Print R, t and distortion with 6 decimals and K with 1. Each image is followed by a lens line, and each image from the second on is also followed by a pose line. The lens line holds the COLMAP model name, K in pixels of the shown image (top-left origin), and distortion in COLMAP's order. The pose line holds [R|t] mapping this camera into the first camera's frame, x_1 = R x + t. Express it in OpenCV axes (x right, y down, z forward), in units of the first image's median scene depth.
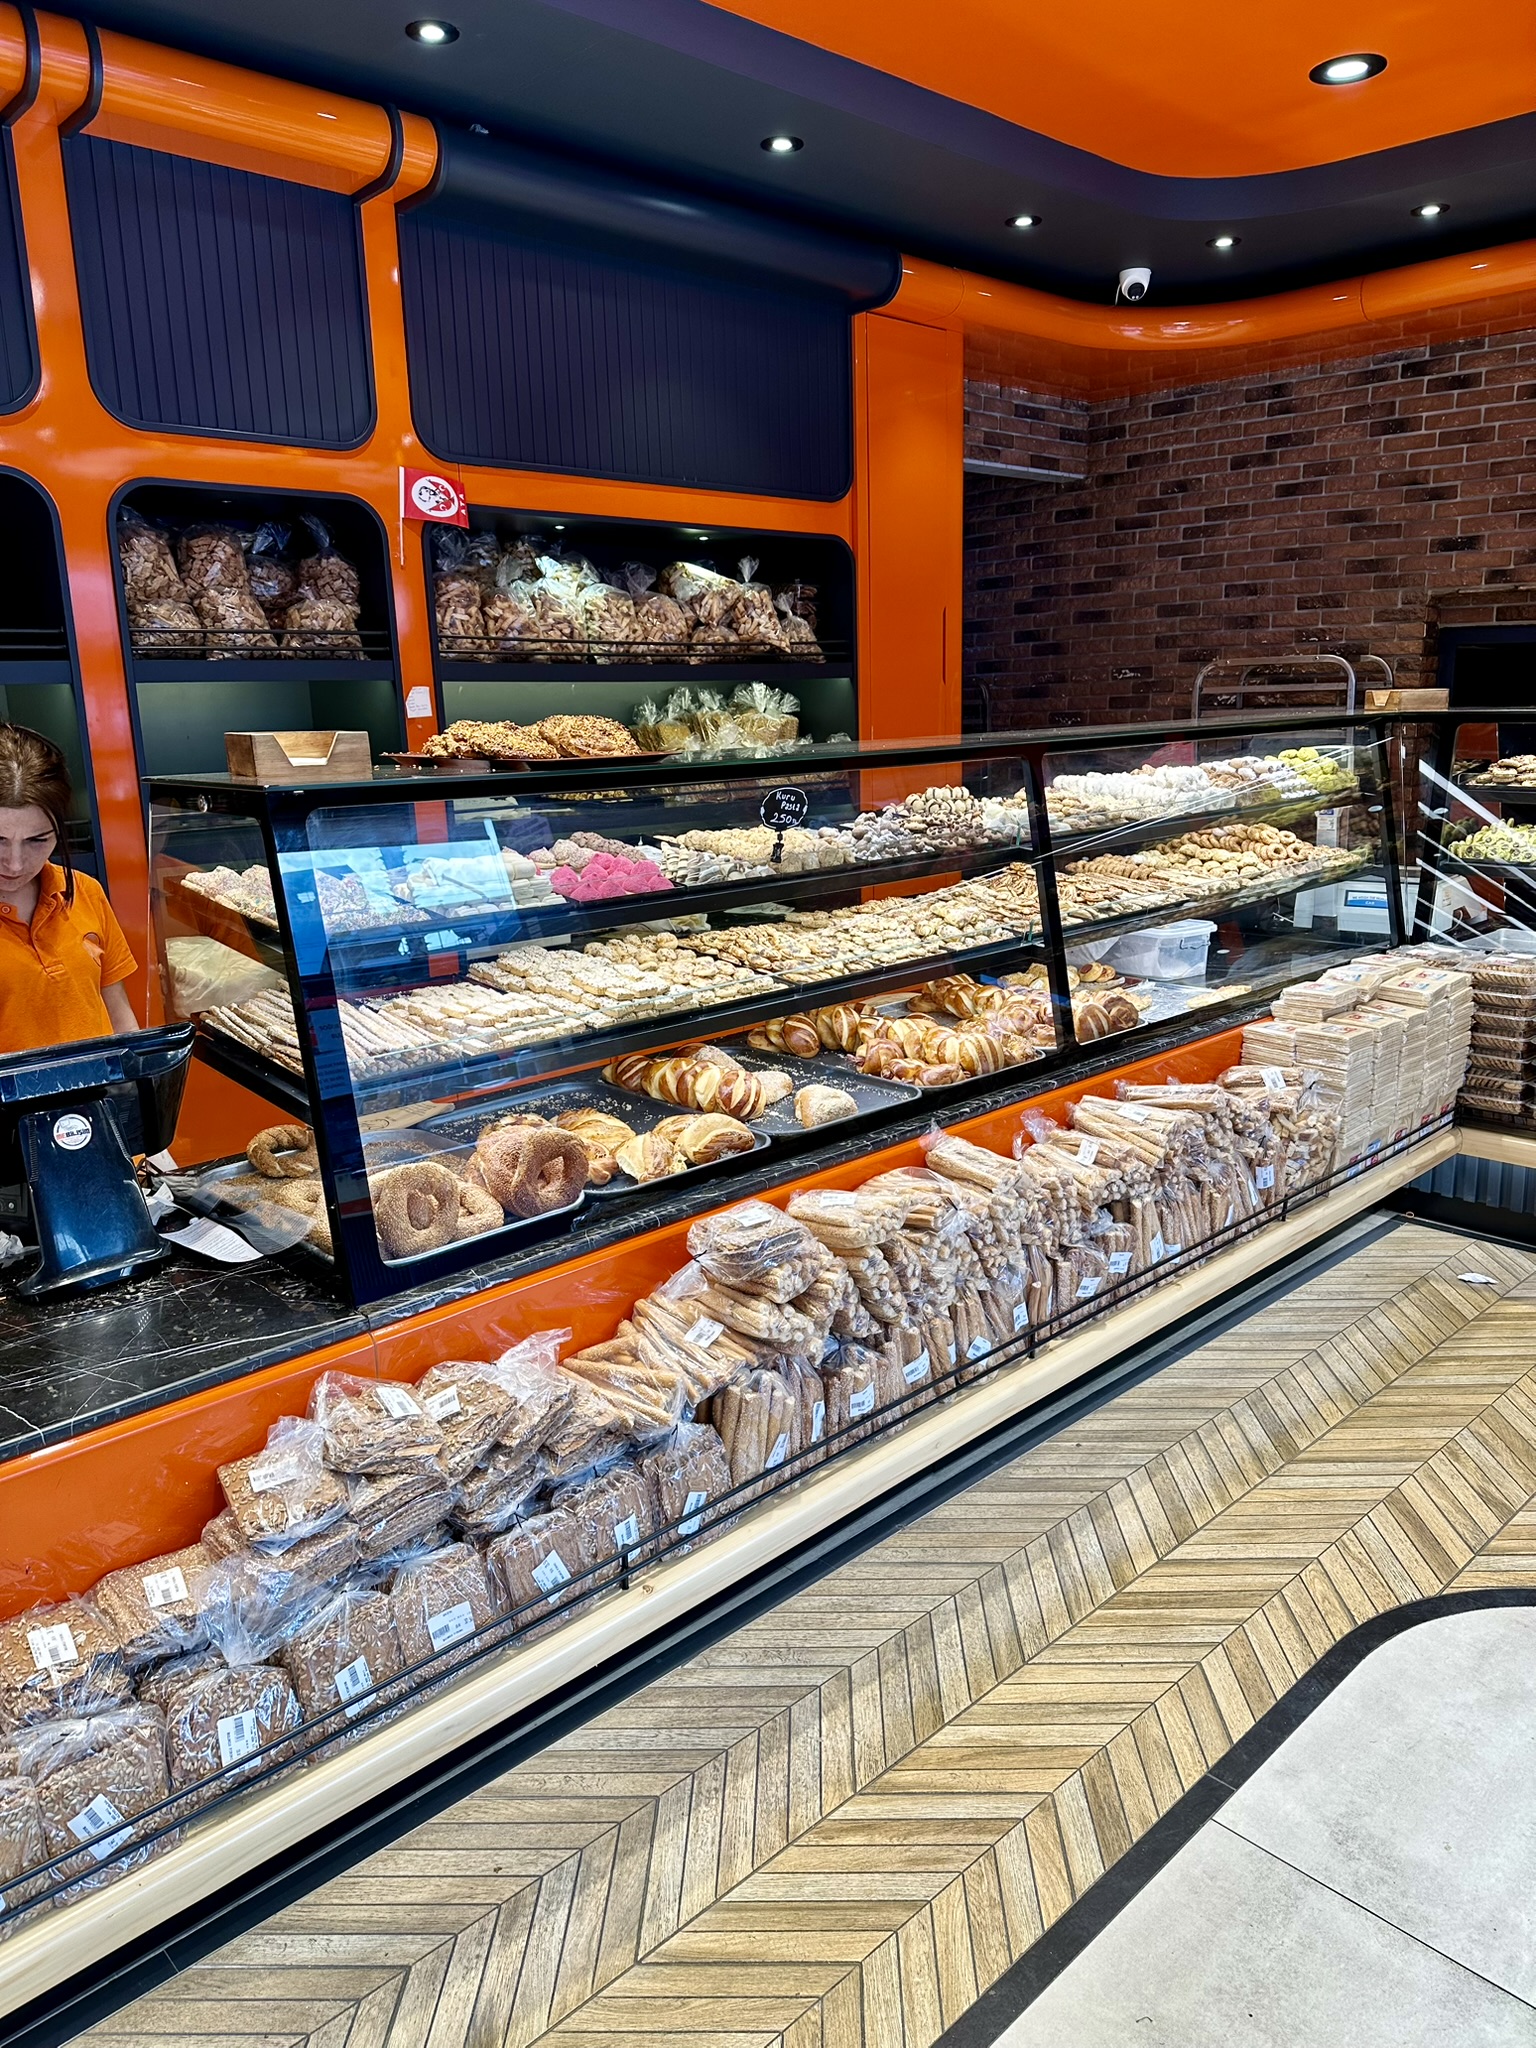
lens RADIAL K [[1437.9, 0, 785.8], [0, 1437.9, 1009.5], [0, 0, 1]] dist [0.084416, -0.136653]
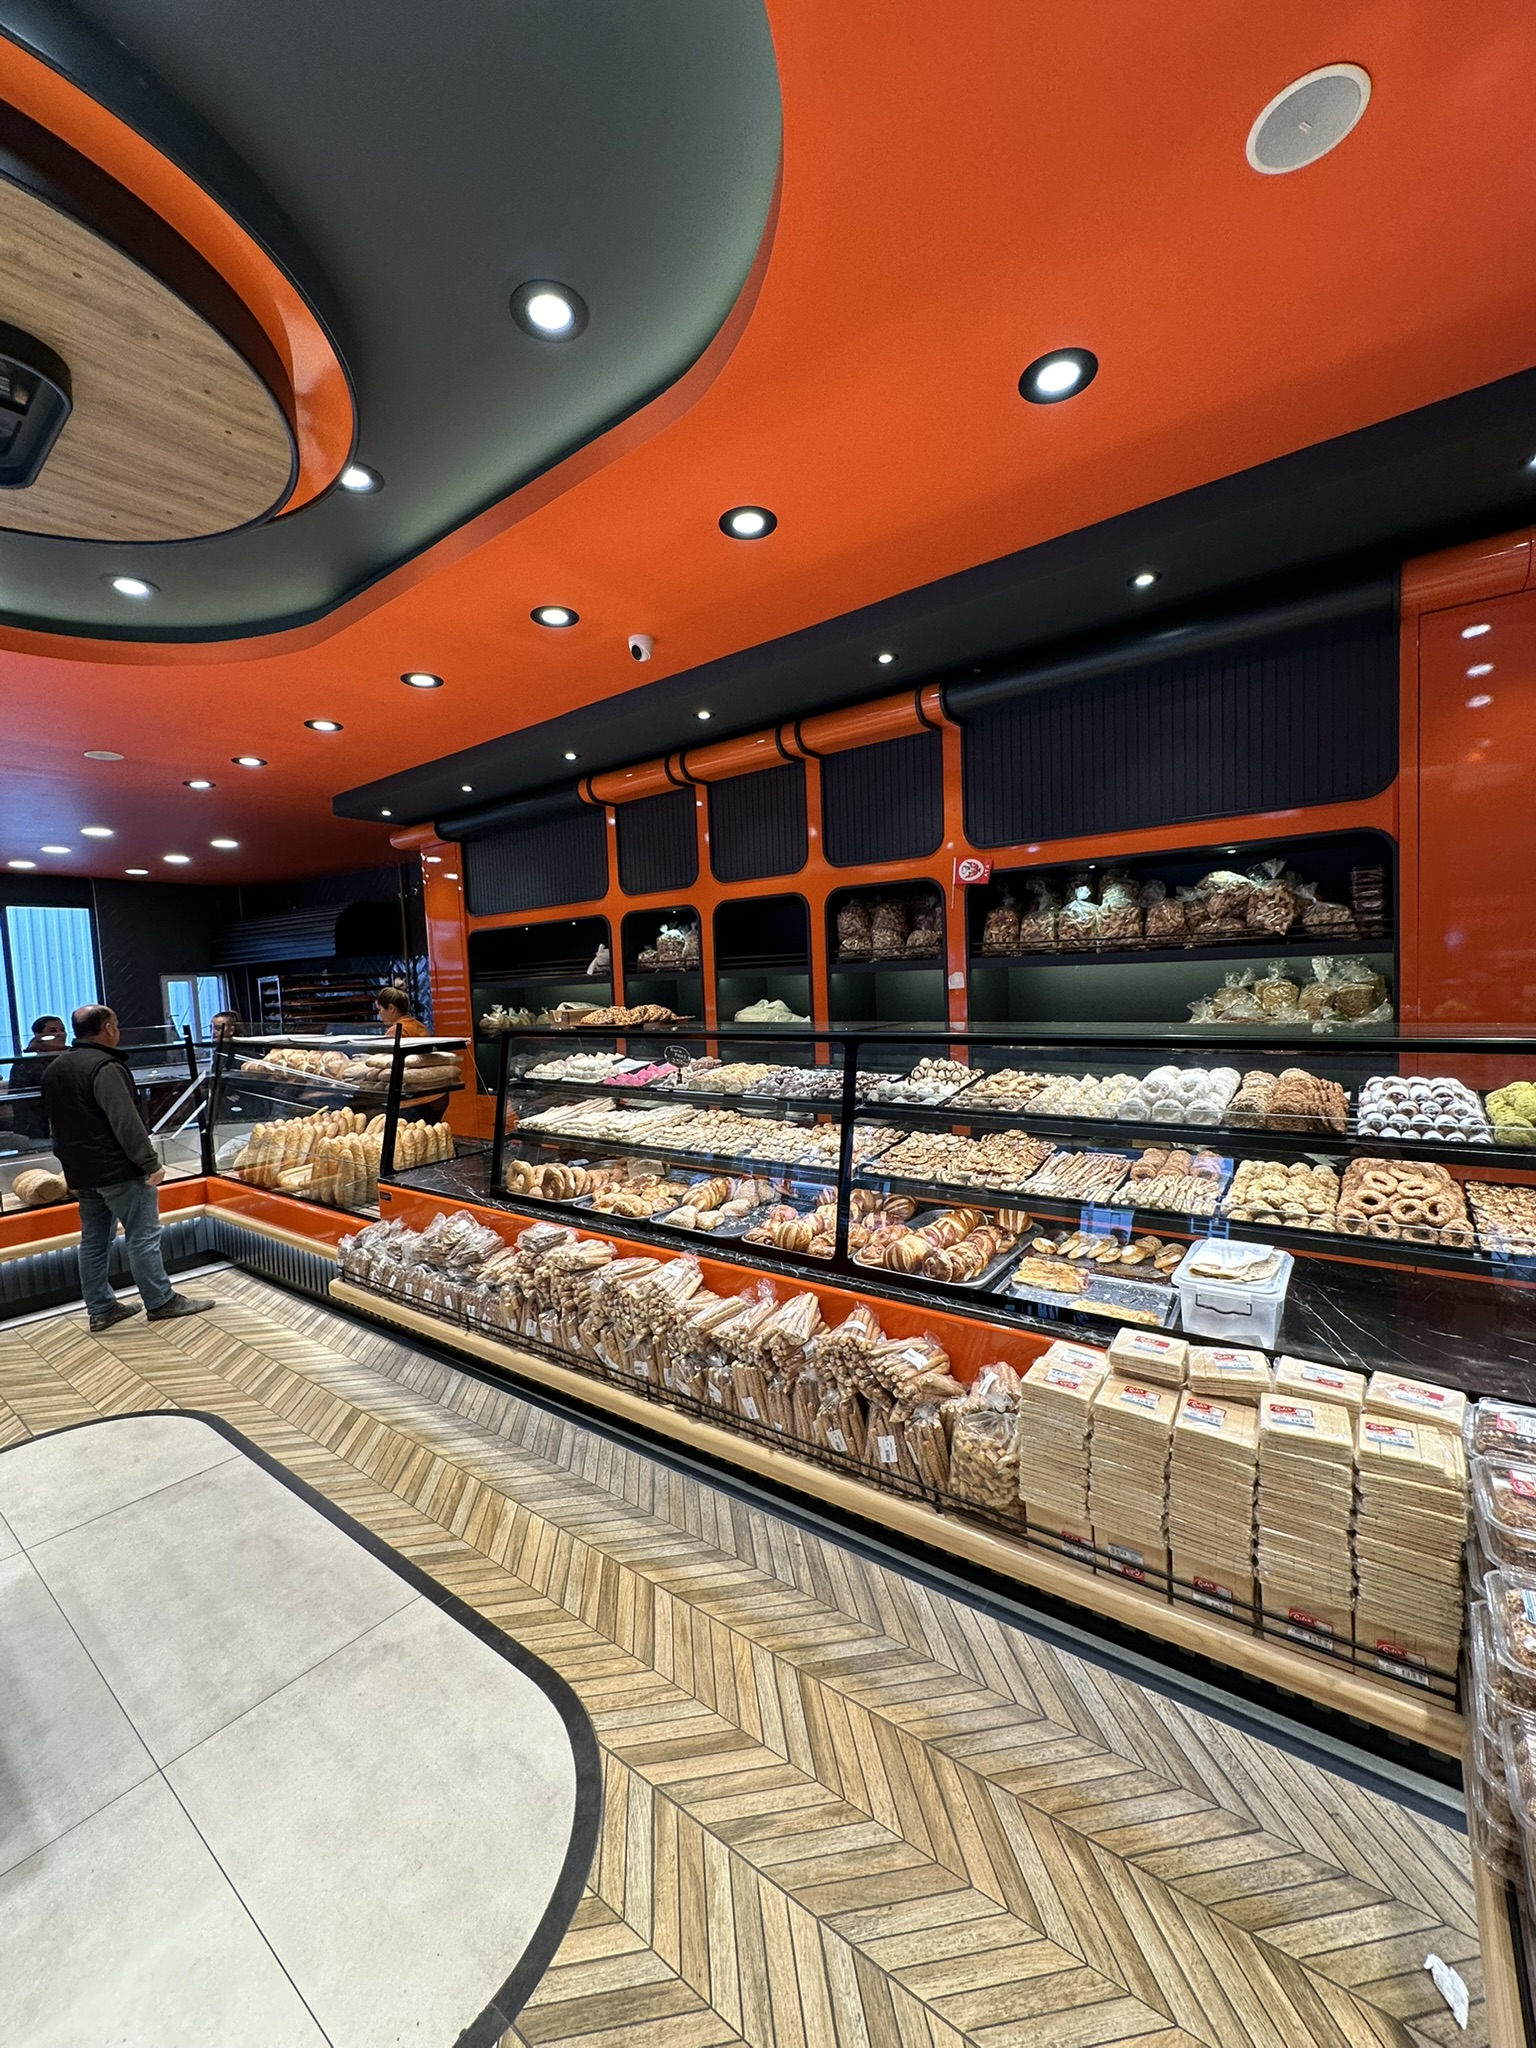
lens RADIAL K [[817.0, 0, 770.8], [0, 817.0, 1025.2], [0, 0, 1]] dist [-0.002332, 0.000220]
pose [[0.156690, 0.083525, -0.984110, 0.626632], [-0.171808, 0.983531, 0.056121, -0.150658], [0.972590, 0.160284, 0.168459, 0.525884]]
